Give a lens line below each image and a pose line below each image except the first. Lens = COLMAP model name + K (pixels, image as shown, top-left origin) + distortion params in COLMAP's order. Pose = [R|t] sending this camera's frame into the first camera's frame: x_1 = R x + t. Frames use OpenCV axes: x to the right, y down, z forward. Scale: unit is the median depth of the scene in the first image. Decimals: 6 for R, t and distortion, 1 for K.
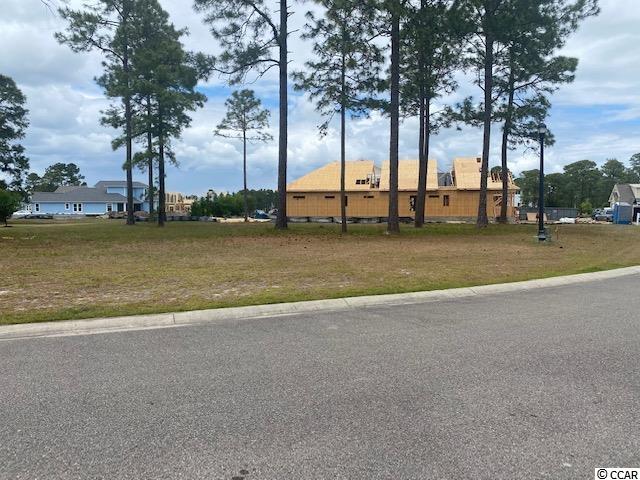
lens RADIAL K [[490.4, 0, 322.5], [0, 490.4, 238.7], [0, 0, 1]] dist [0.034402, -0.043893]
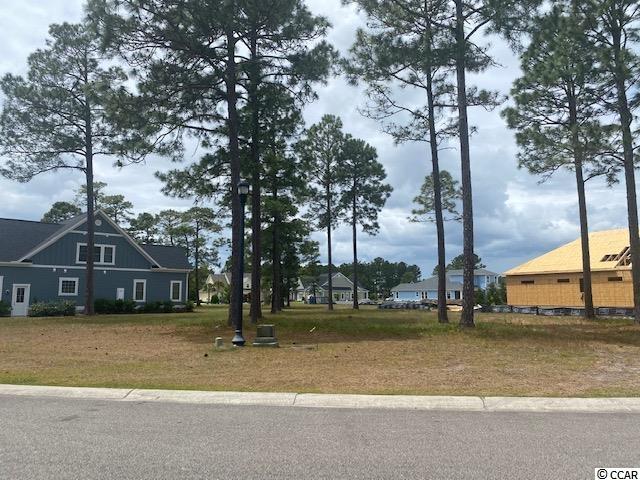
lens RADIAL K [[488.3, 0, 321.1], [0, 488.3, 239.4], [0, 0, 1]] dist [0.061633, -0.078735]
pose [[0.648438, -0.093150, -0.755547, 0.466600], [-0.039464, 0.987038, -0.155559, -0.017288], [0.760244, 0.130687, 0.636357, 0.279839]]
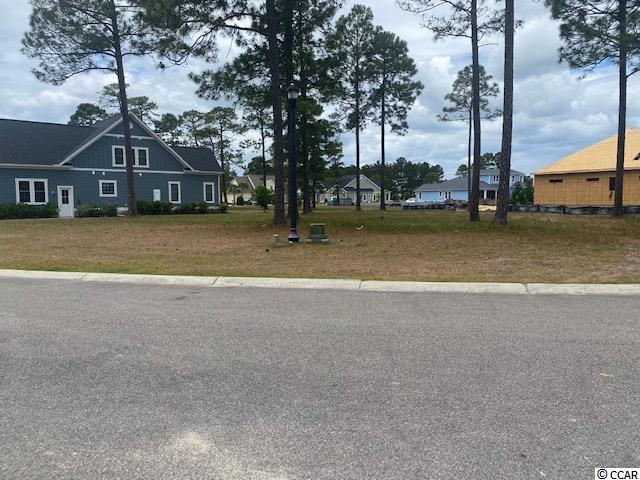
lens RADIAL K [[490.4, 0, 322.5], [0, 490.4, 238.7], [0, 0, 1]] dist [0.034402, -0.043893]
pose [[0.619109, 0.056940, -0.783238, 0.471490], [-0.035328, 0.998378, 0.044655, -0.015444], [0.784510, 0.000024, 0.620116, 0.250757]]
